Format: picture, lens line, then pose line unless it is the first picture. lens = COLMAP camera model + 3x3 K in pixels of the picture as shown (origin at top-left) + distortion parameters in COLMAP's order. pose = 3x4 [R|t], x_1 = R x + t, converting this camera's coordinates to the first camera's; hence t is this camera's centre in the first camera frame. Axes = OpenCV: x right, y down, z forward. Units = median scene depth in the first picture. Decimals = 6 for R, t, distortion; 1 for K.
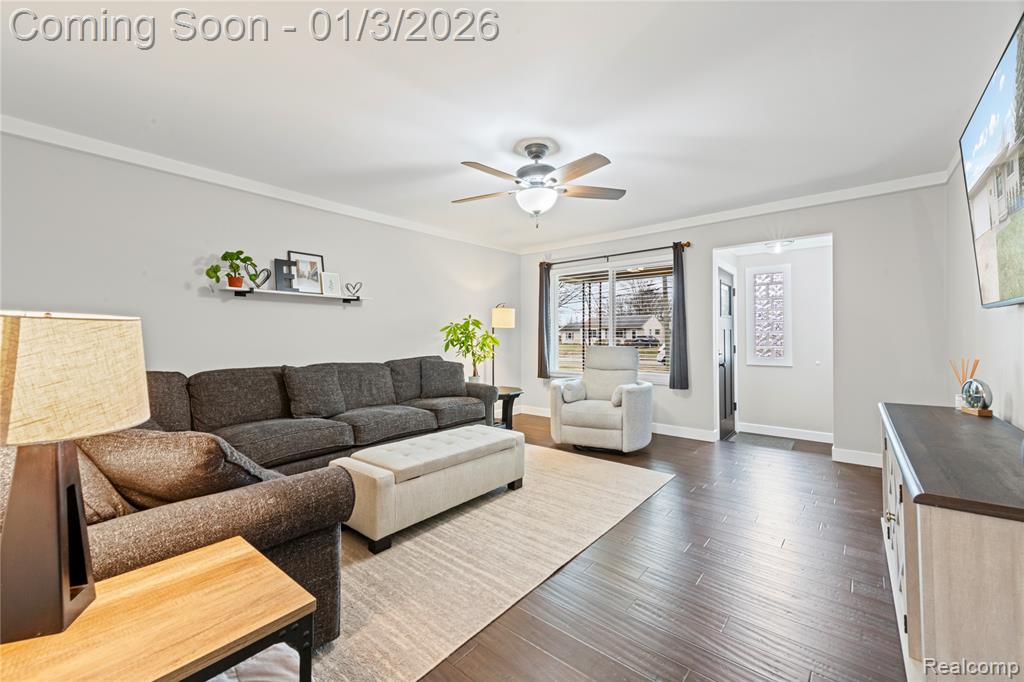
lens RADIAL K [[405.0, 0, 514.0], [0, 405.0, 334.2], [0, 0, 1]] dist [0.009751, -0.001810]
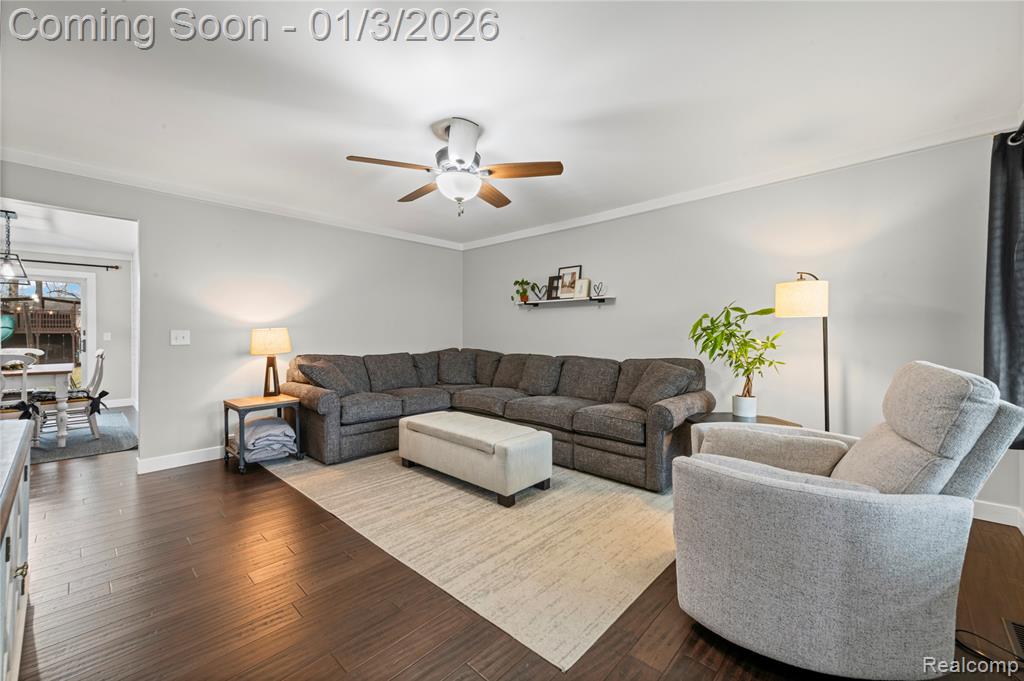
lens RADIAL K [[404.1, 0, 512.5], [0, 404.1, 335.4], [0, 0, 1]] dist [0.002596, 0.000041]
pose [[-0.049183, 0.006344, -0.998770, 0.910718], [0.011514, 0.999917, 0.005785, 0.002724], [0.998723, -0.011215, -0.049252, 1.091481]]
